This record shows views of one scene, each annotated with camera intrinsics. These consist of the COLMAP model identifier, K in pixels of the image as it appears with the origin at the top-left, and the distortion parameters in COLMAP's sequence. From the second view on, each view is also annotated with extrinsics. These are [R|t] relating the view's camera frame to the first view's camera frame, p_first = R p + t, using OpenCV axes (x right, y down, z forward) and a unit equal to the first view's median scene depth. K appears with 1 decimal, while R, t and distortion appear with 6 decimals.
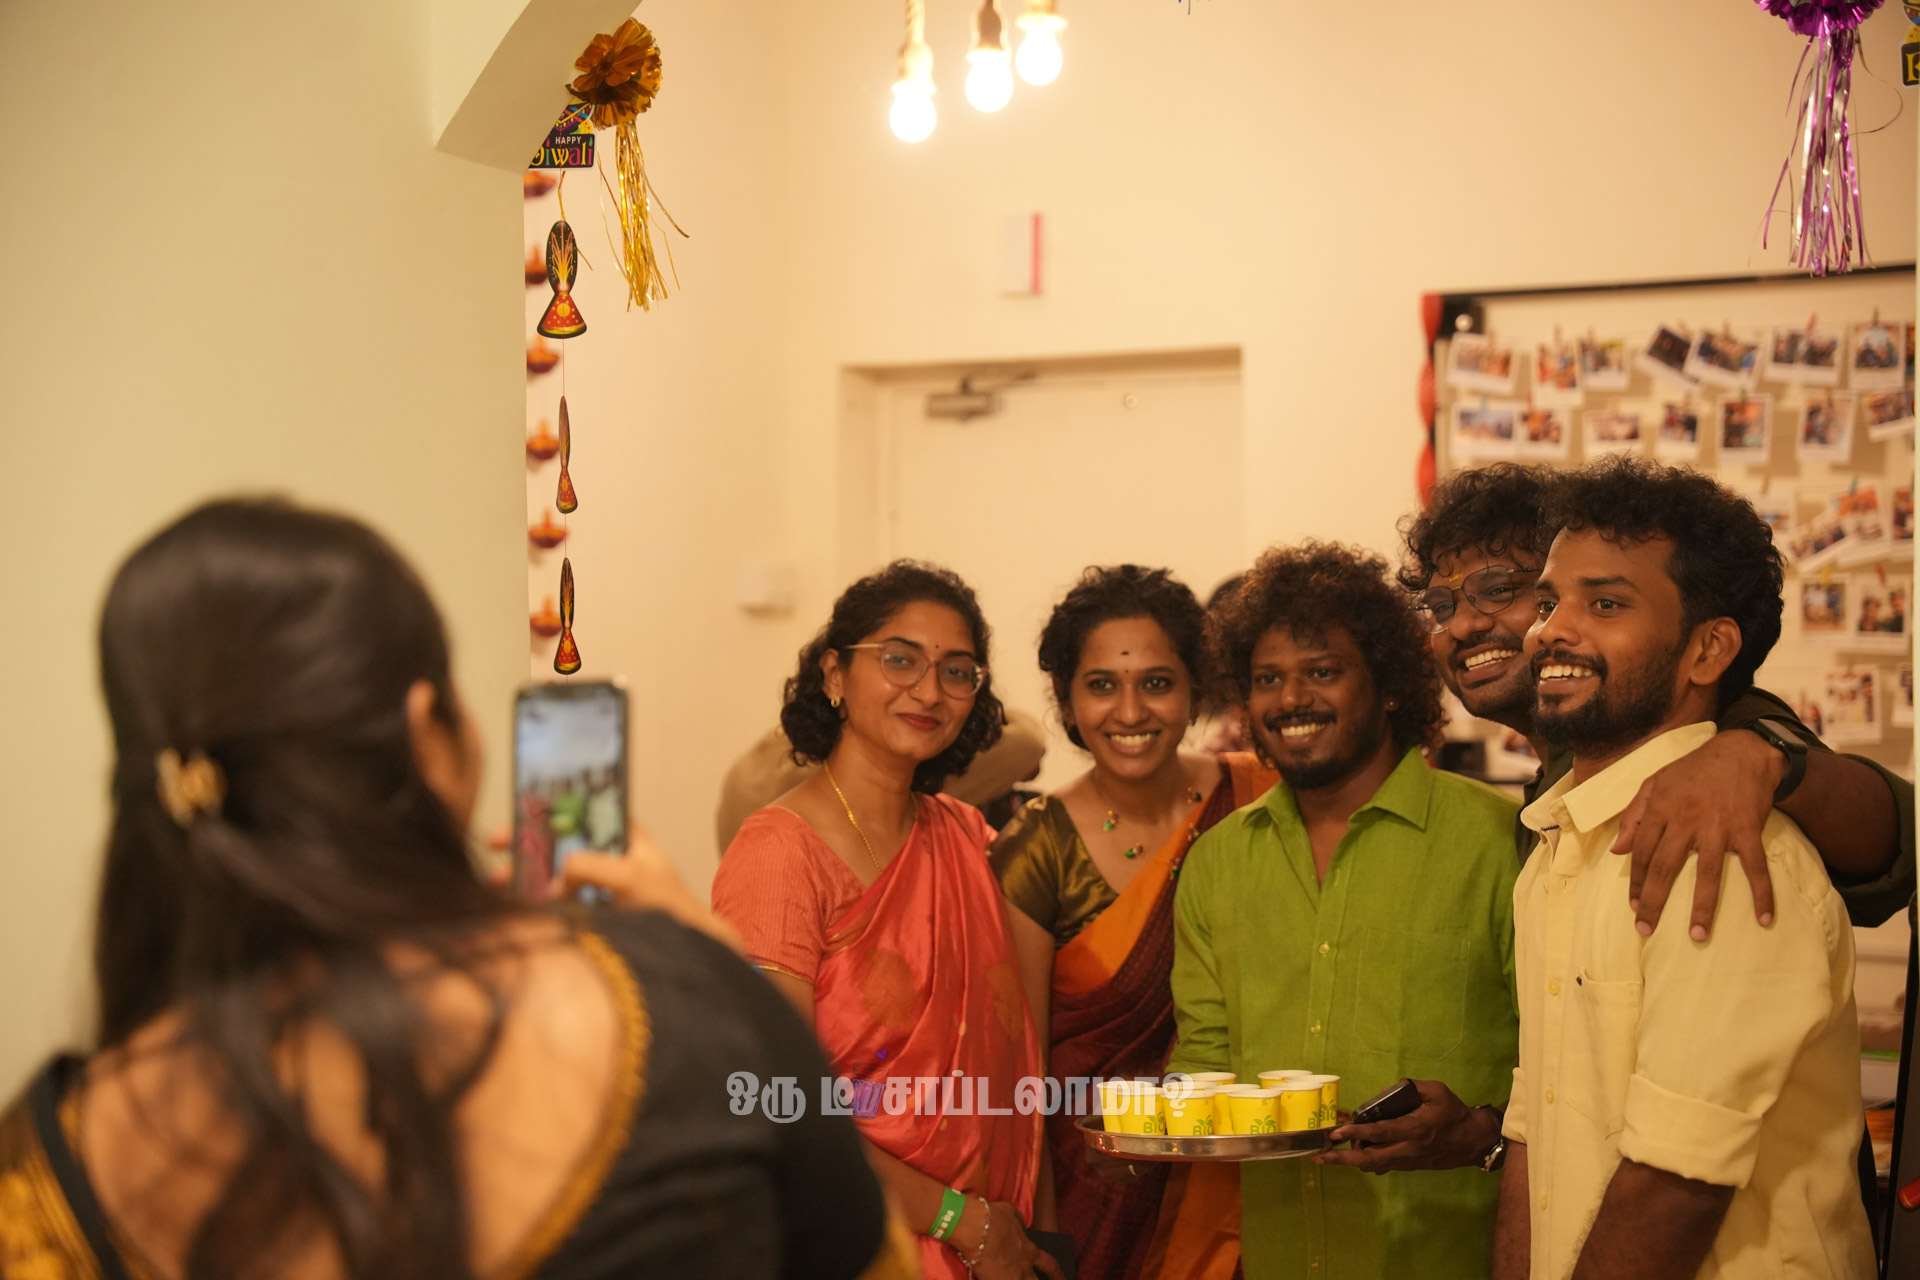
lens RADIAL K [[3836.2, 0, 959.4], [0, 3836.2, 593.7], [0, 0, 1]] dist [0.442200, 0.050619]
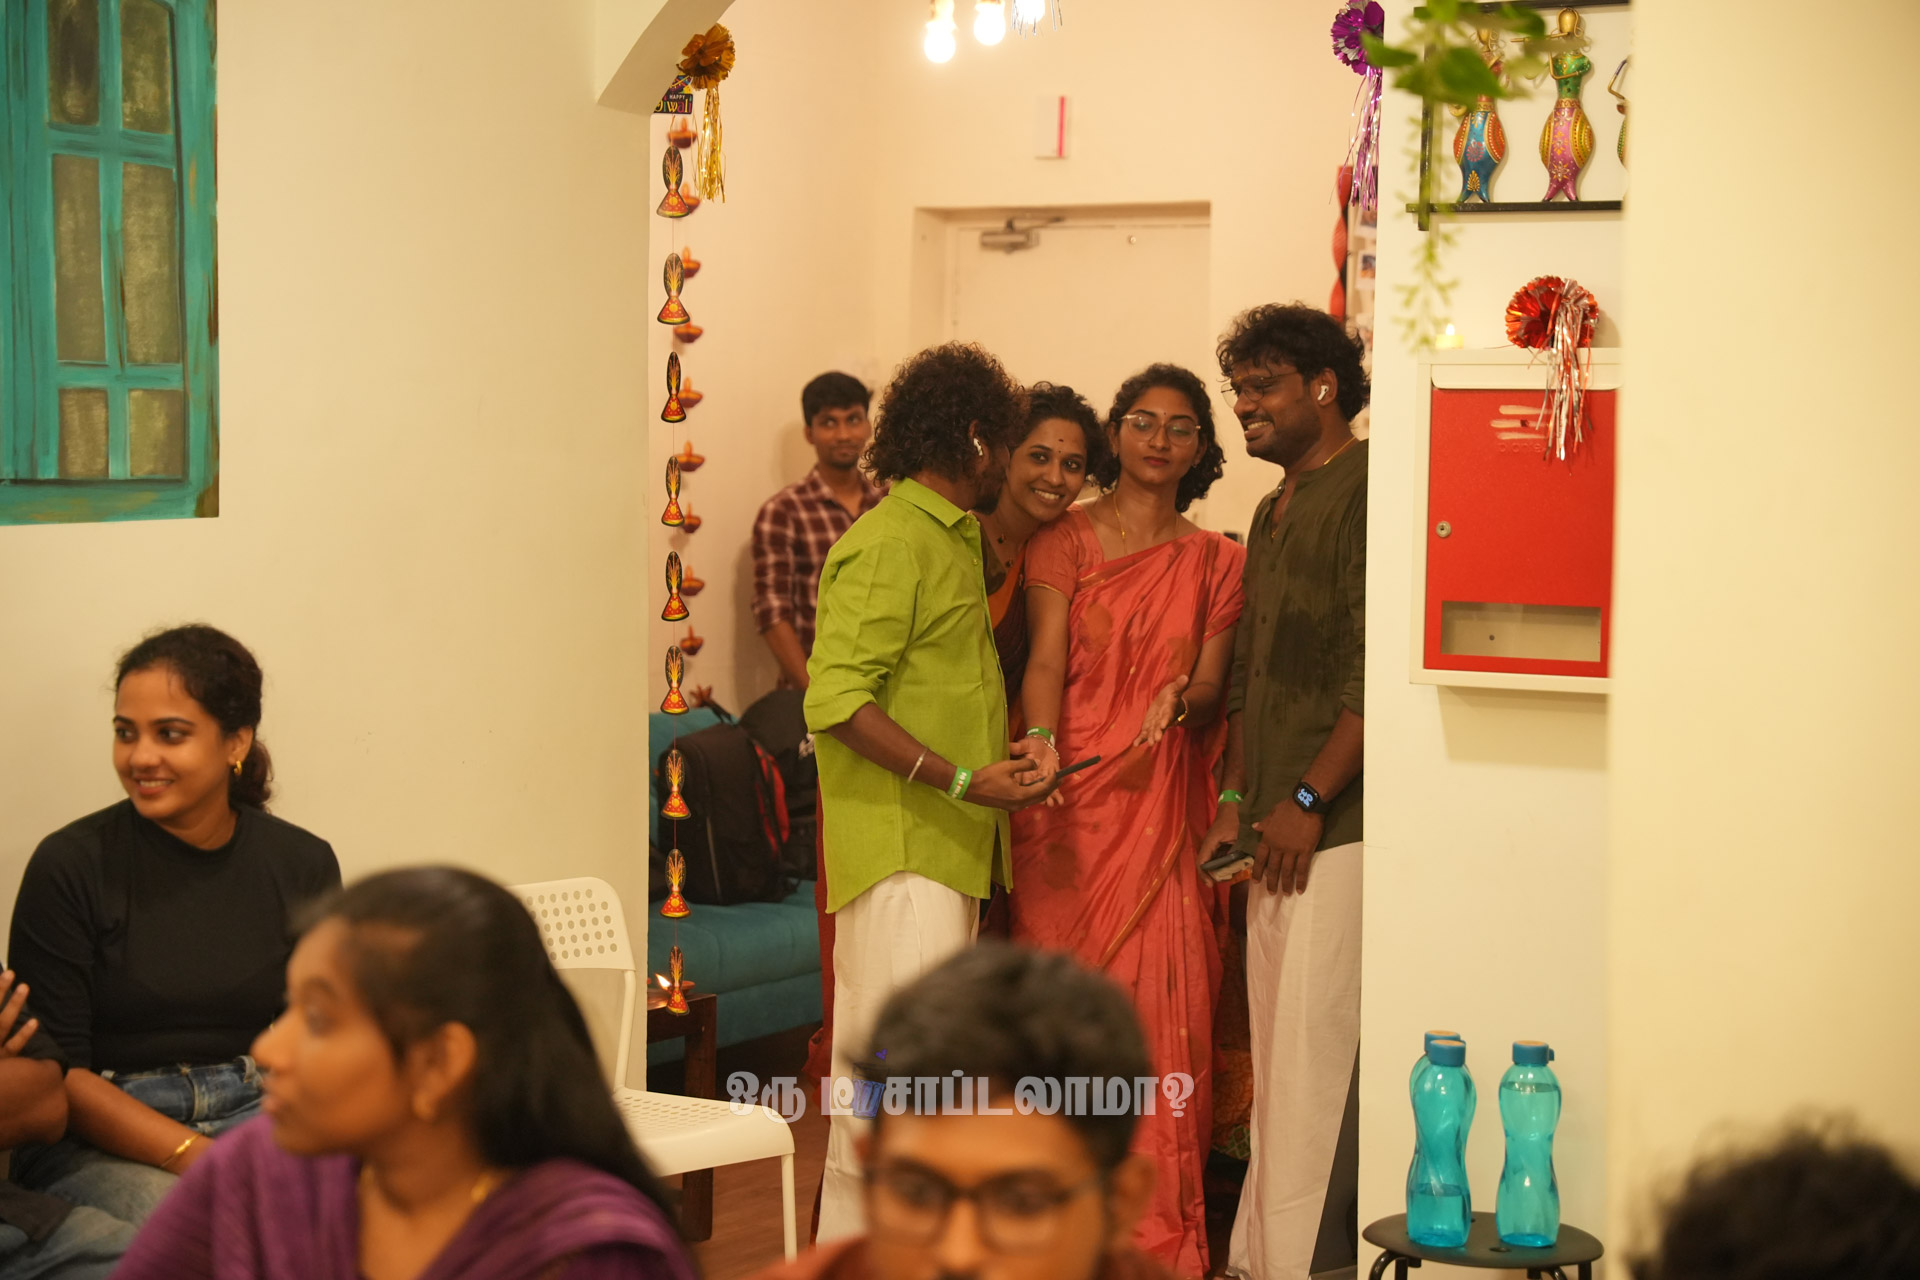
lens RADIAL K [[3836.2, 0, 959.4], [0, 3836.2, 593.7], [0, 0, 1]] dist [0.442200, 0.050619]
pose [[0.998293, 0.029361, -0.050487, 0.073822], [-0.026613, 0.998172, 0.054261, 0.001406], [0.051988, -0.052824, 0.997250, -0.443527]]
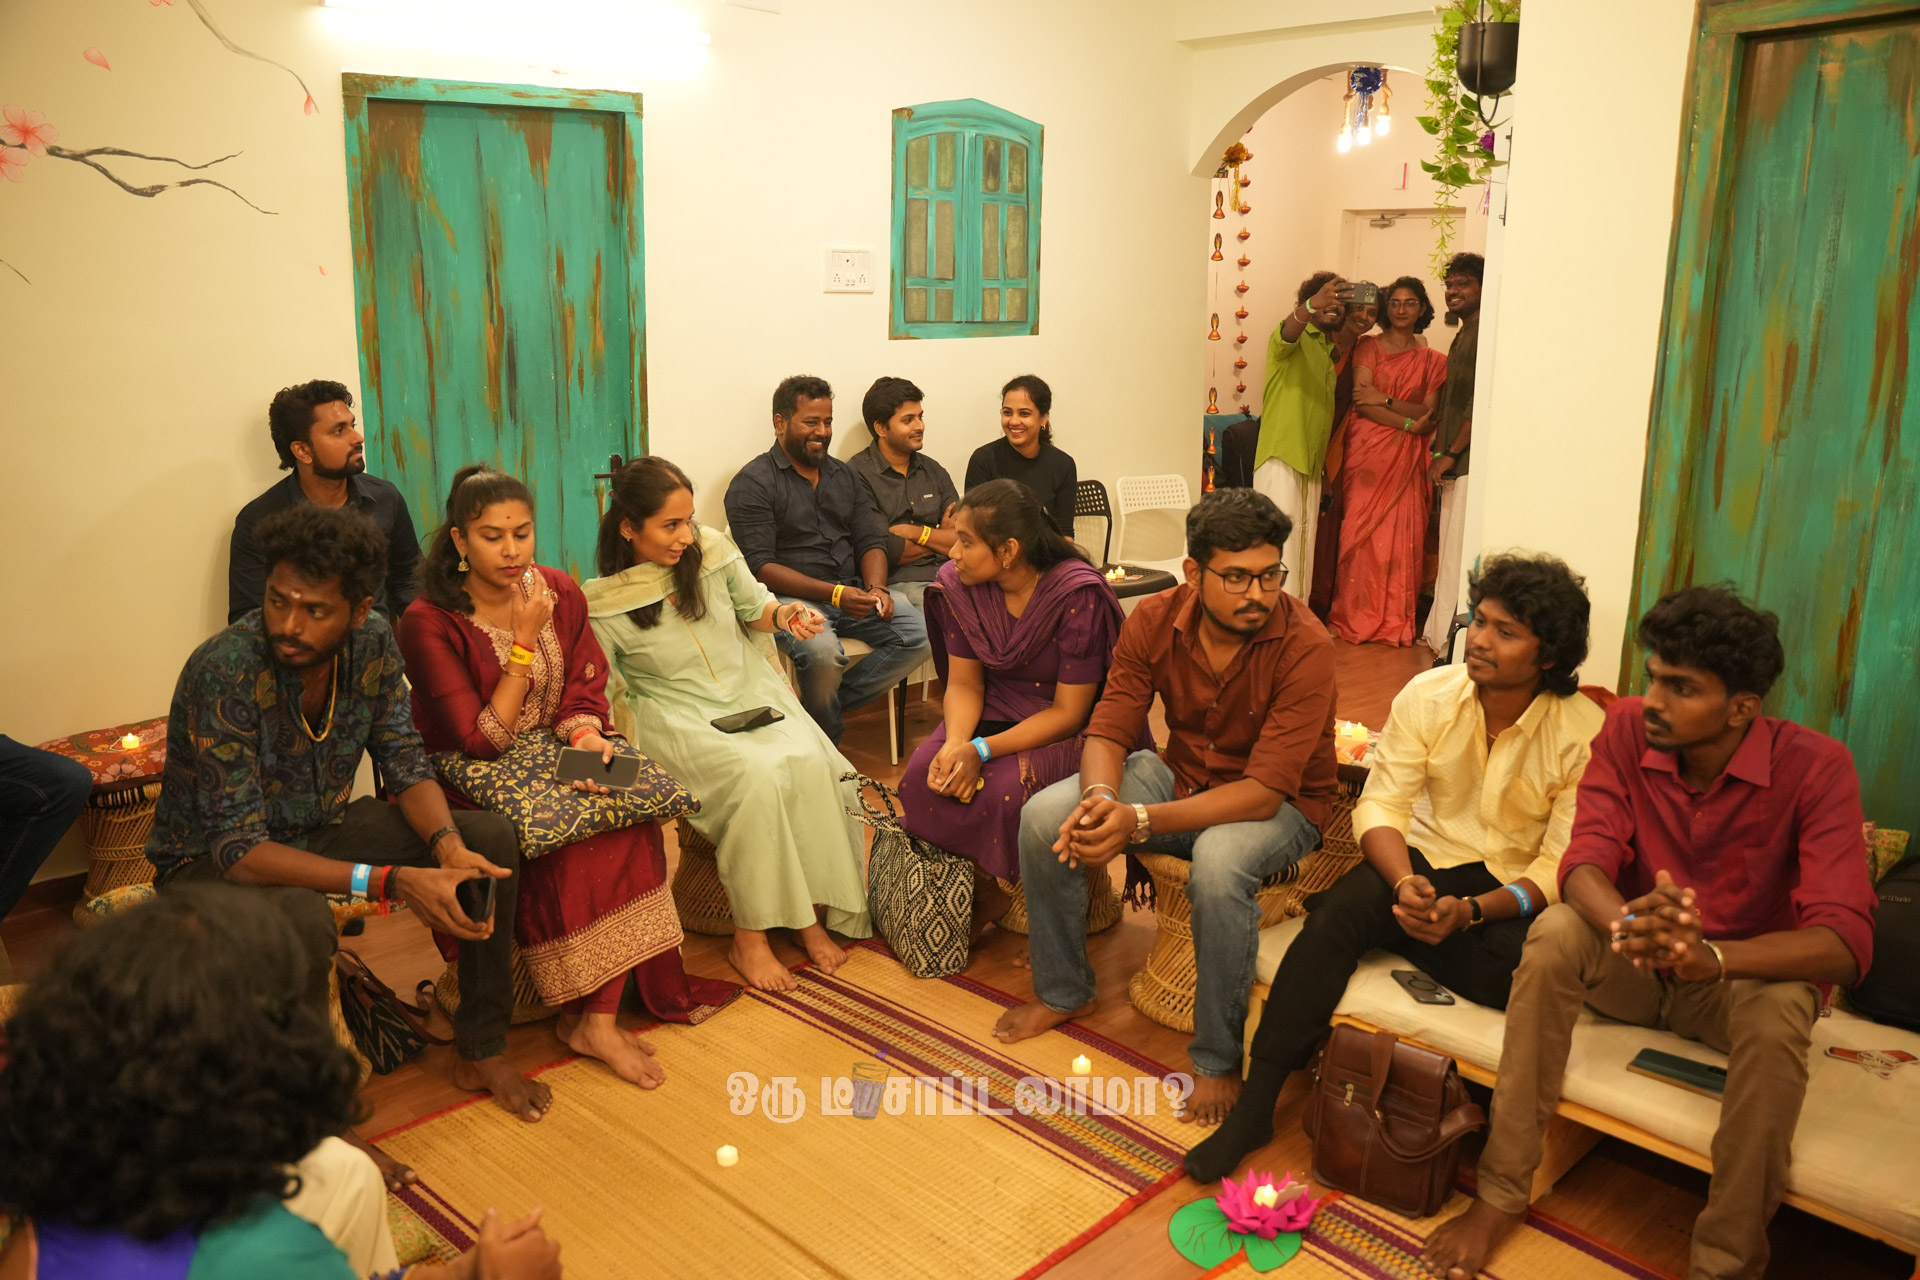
lens RADIAL K [[1614.5, 0, 953.2], [0, 1614.5, 645.8], [0, 0, 1]] dist [-0.112118, 0.210866]
pose [[0.946512, 0.096683, -0.307843, 0.143400], [-0.024587, 0.972891, 0.229955, -0.004621], [0.321730, -0.210087, 0.923230, -0.557119]]
